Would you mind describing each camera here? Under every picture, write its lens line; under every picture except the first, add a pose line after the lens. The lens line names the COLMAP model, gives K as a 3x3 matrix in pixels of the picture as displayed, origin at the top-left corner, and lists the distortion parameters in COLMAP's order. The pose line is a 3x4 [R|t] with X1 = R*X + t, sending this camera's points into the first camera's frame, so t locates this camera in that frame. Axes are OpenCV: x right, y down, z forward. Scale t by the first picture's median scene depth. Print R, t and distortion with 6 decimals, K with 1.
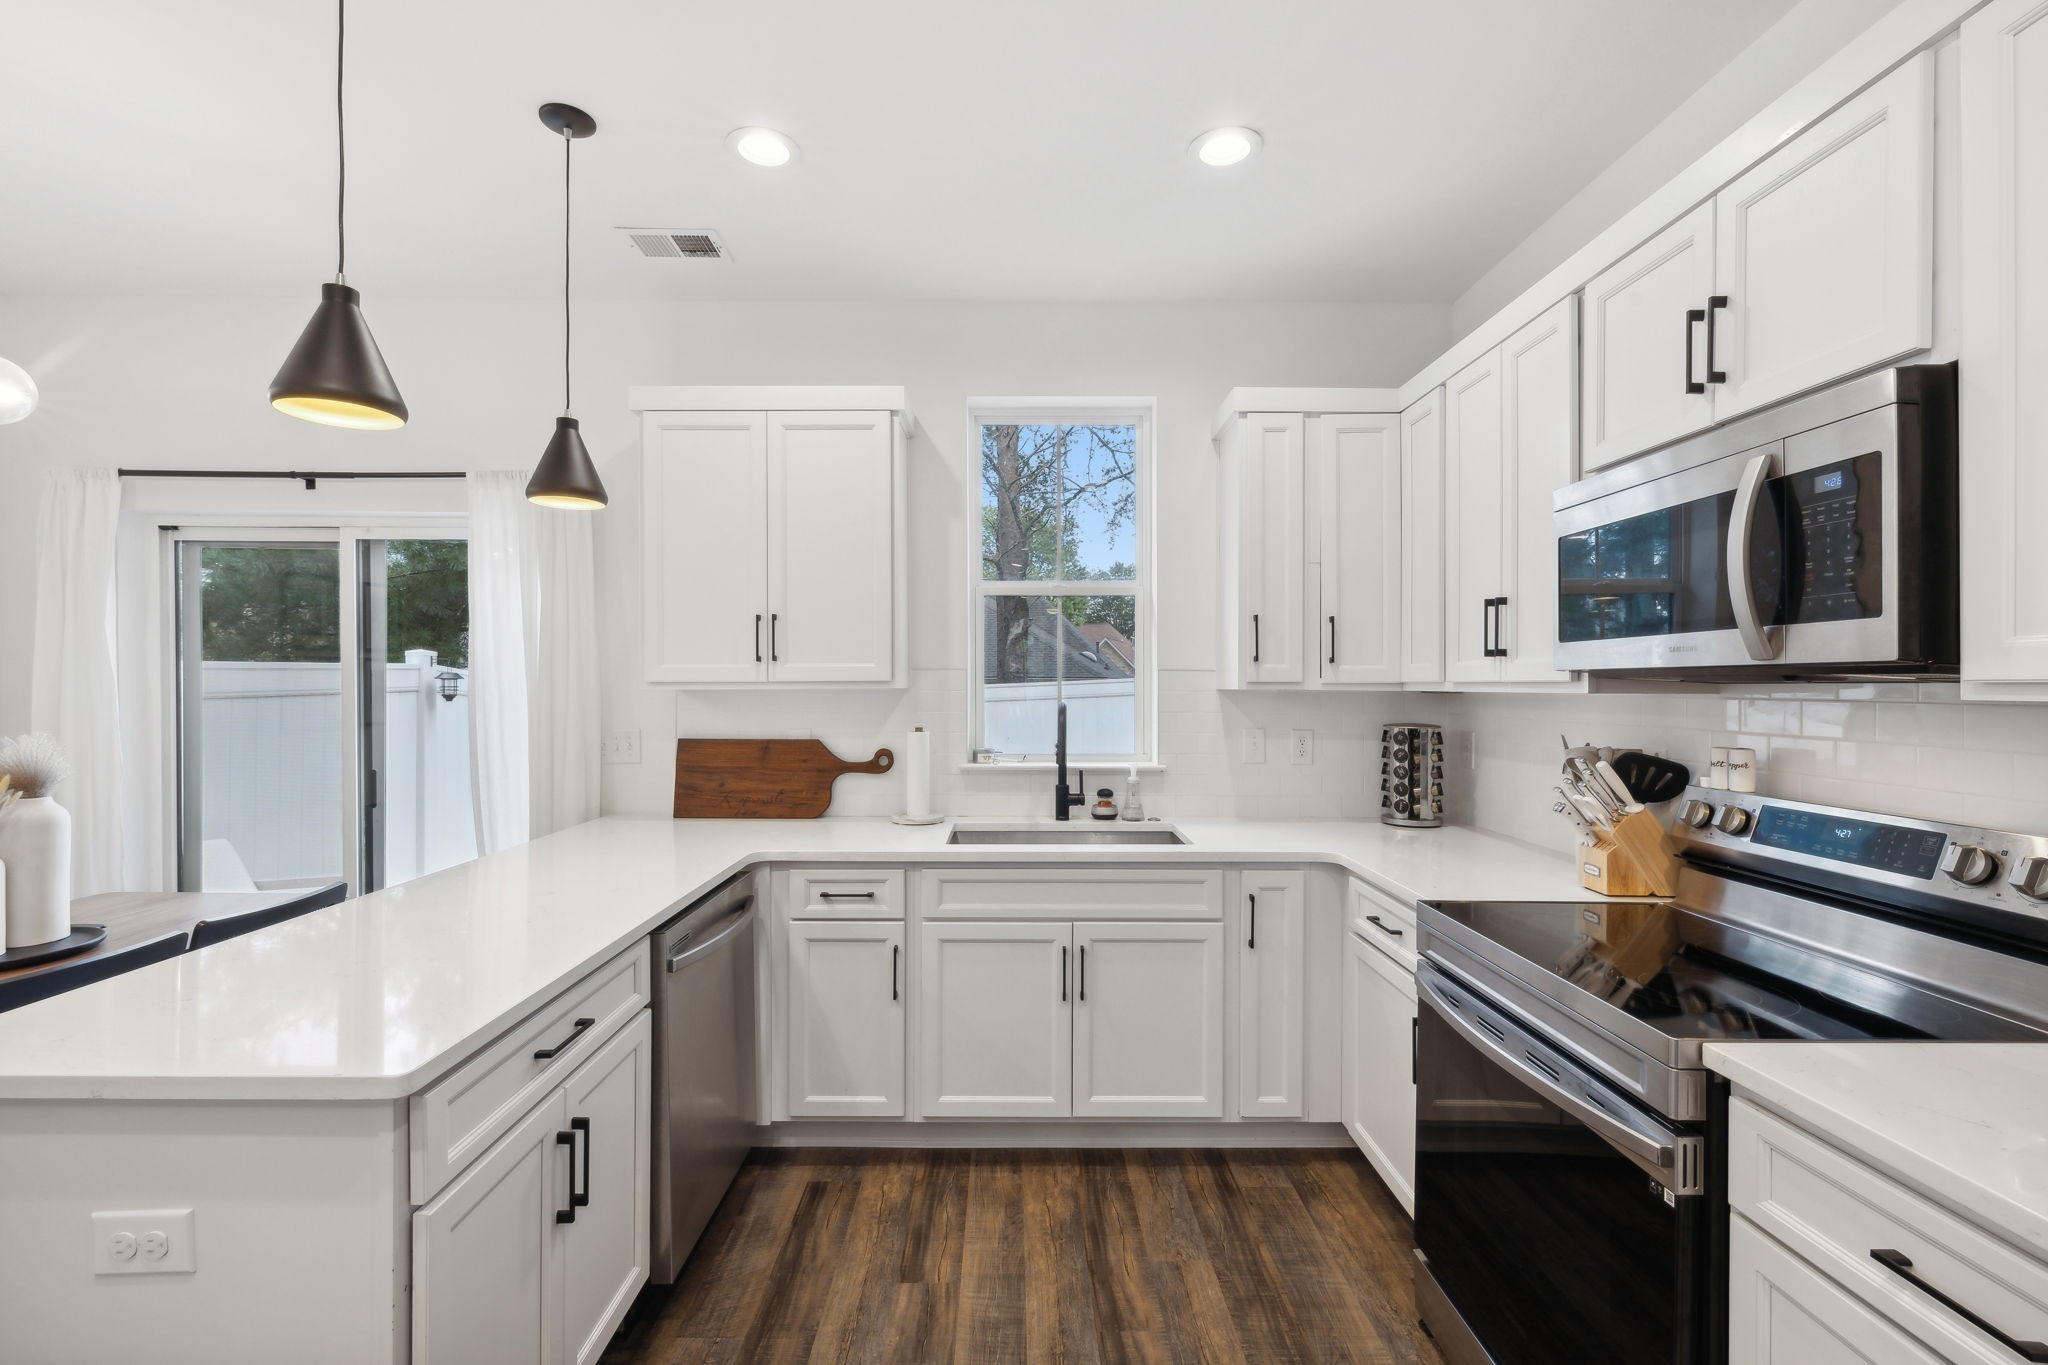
lens RADIAL K [[881.2, 0, 1027.7], [0, 881.2, 689.2], [0, 0, 1]] dist [-0.000391, 0.000456]
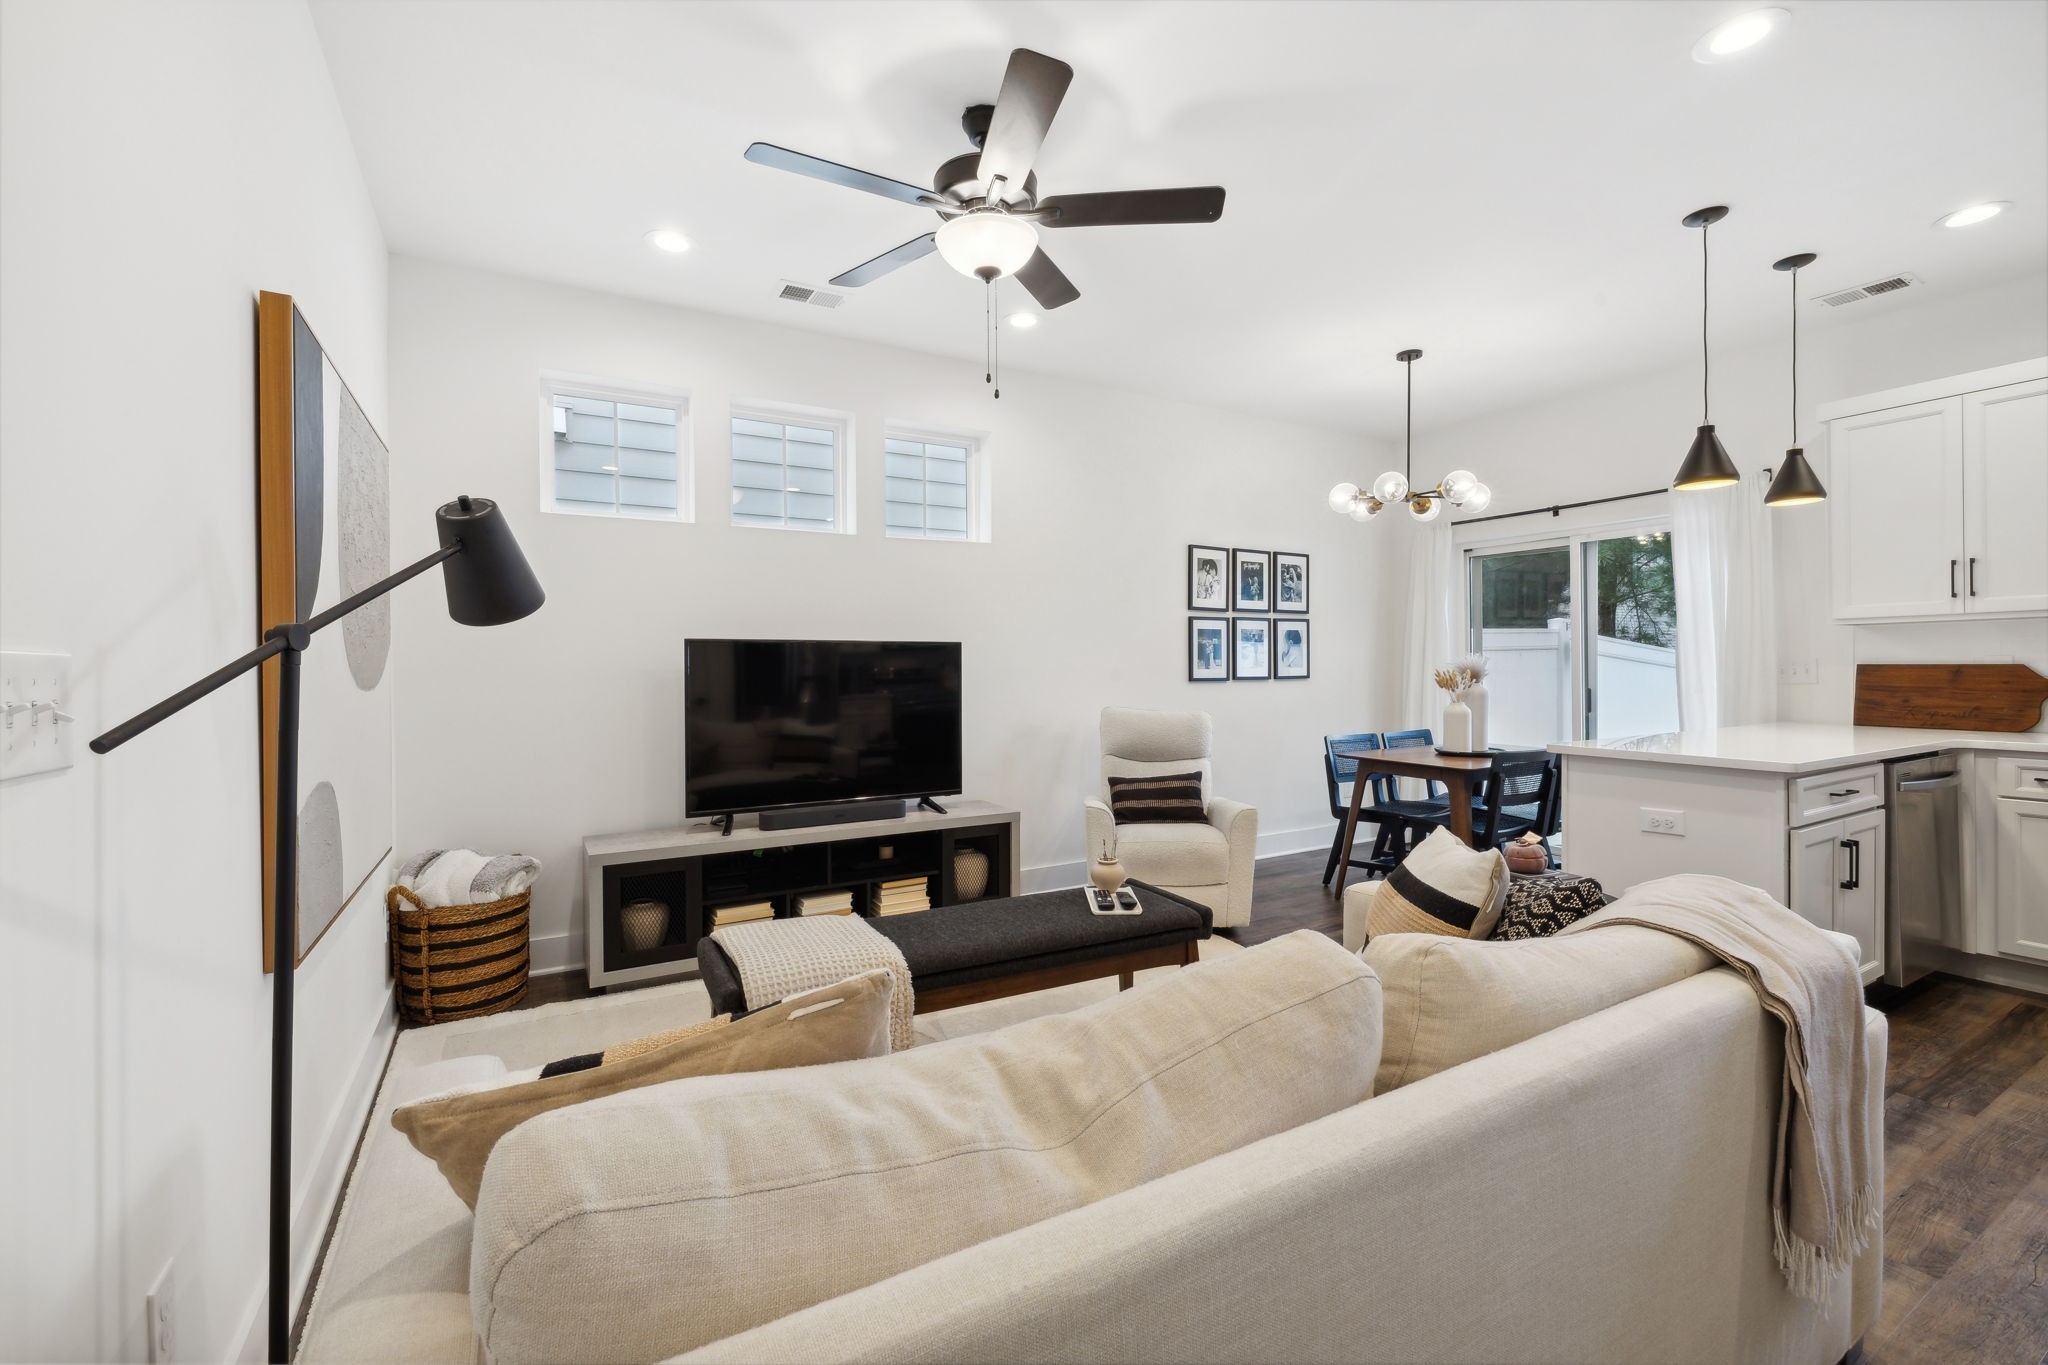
lens RADIAL K [[859.9, 0, 997.1], [0, 859.9, 671.2], [0, 0, 1]] dist [-0.000049, 0.000098]
pose [[0.475542, -0.002002, -0.879691, 0.111035], [0.003157, 0.999995, -0.000569, 0.063463], [0.879688, -0.002506, 0.475546, -0.707701]]
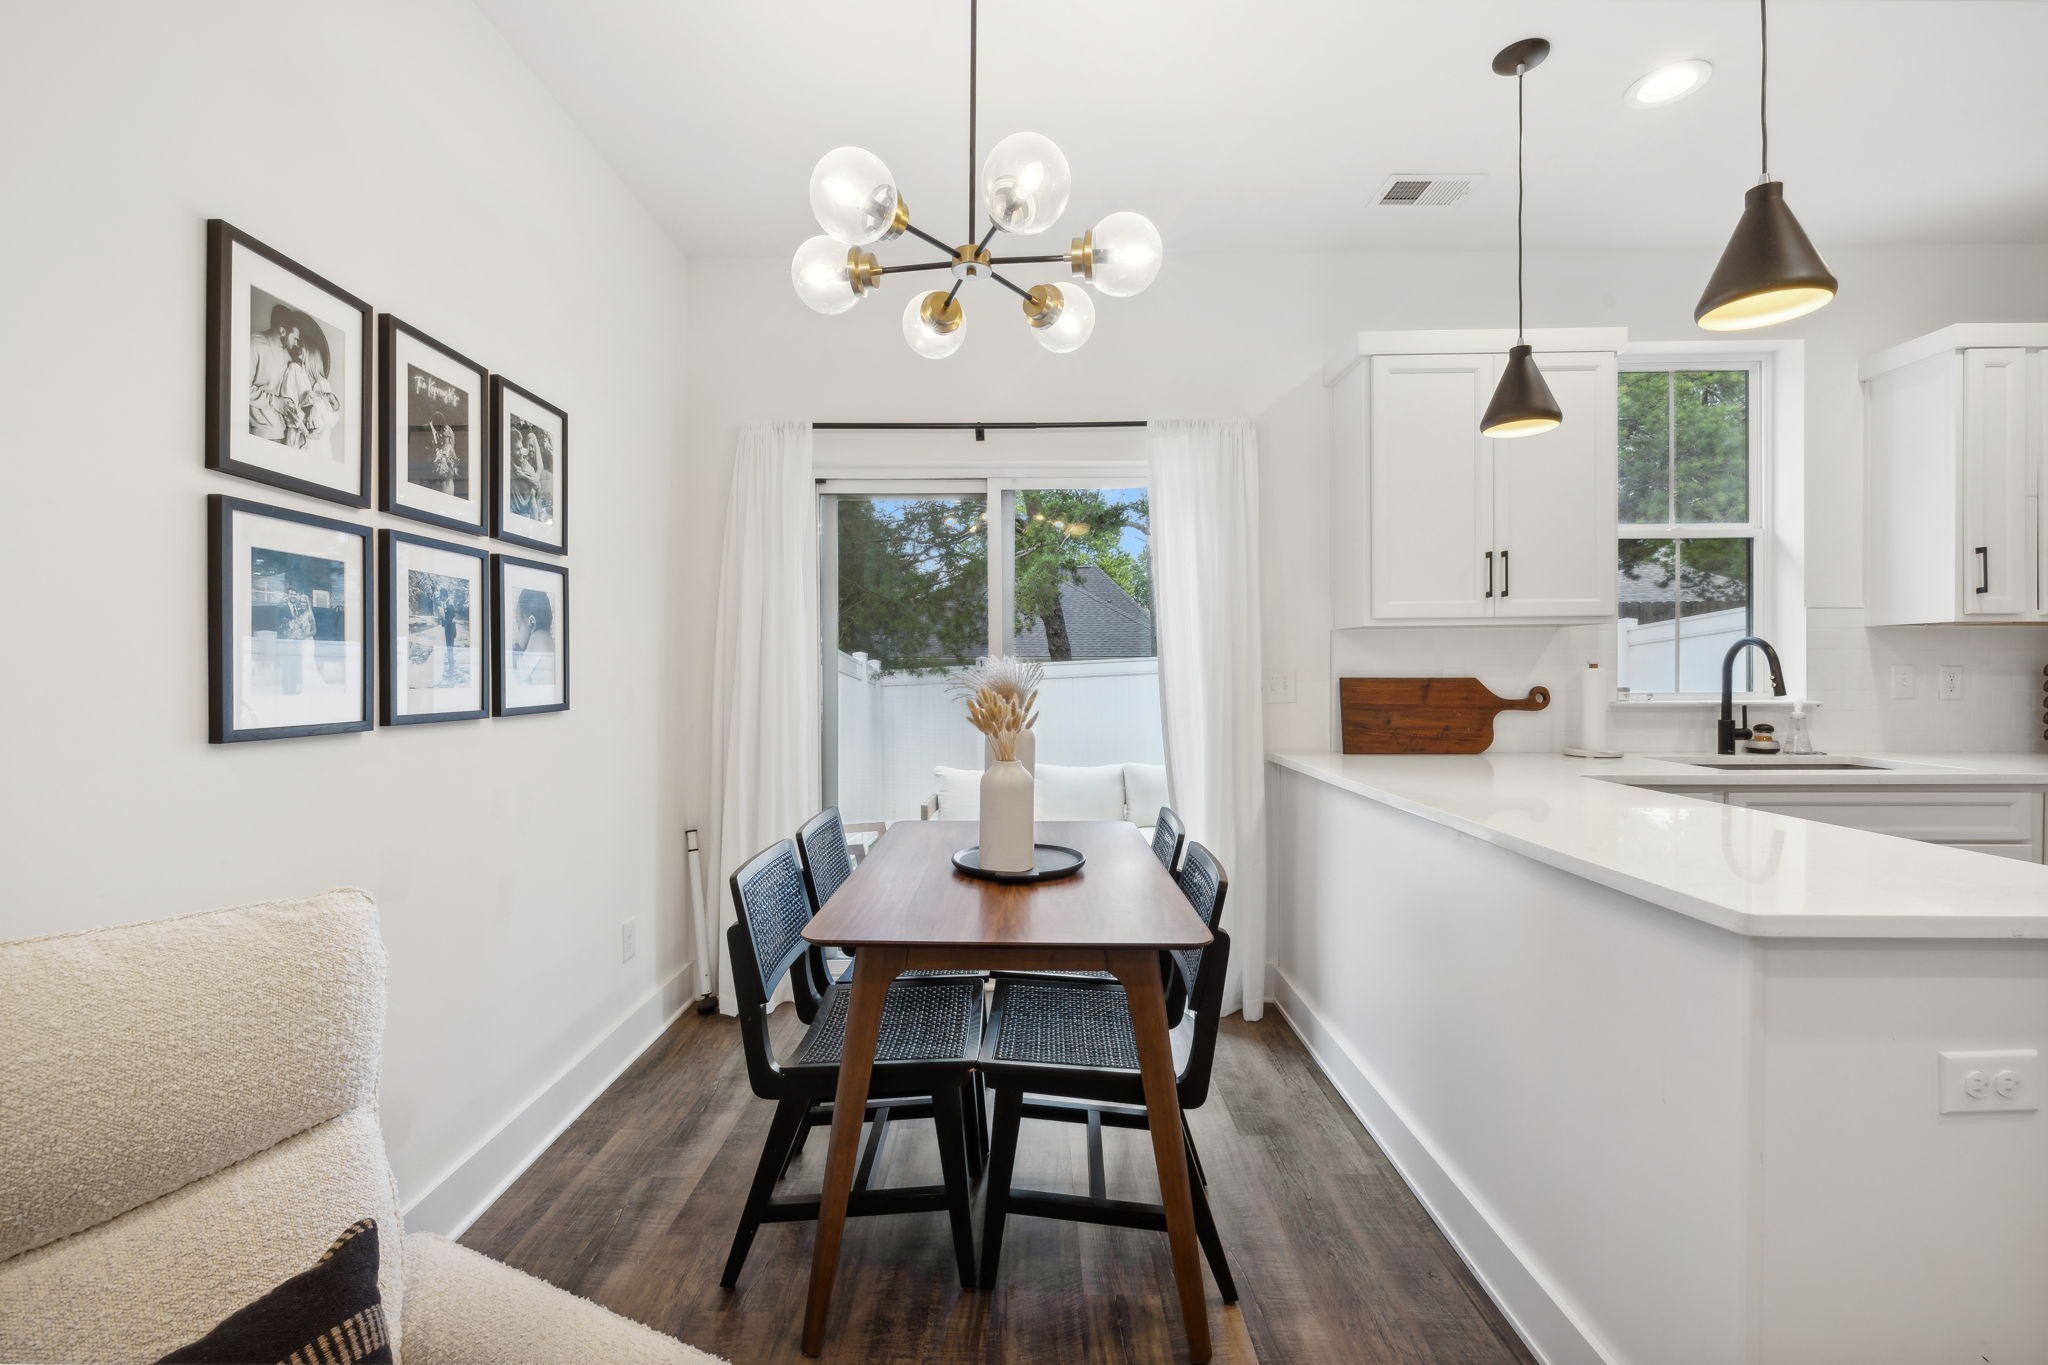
lens RADIAL K [[859.9, 0, 1018.5], [0, 859.9, 670.4], [0, 0, 1]] dist [-0.000049, 0.000098]
pose [[0.999725, -0.006388, -0.022572, -0.758436], [0.006284, 0.999969, -0.004676, 0.050645], [0.022601, 0.004533, 0.999734, -0.013738]]
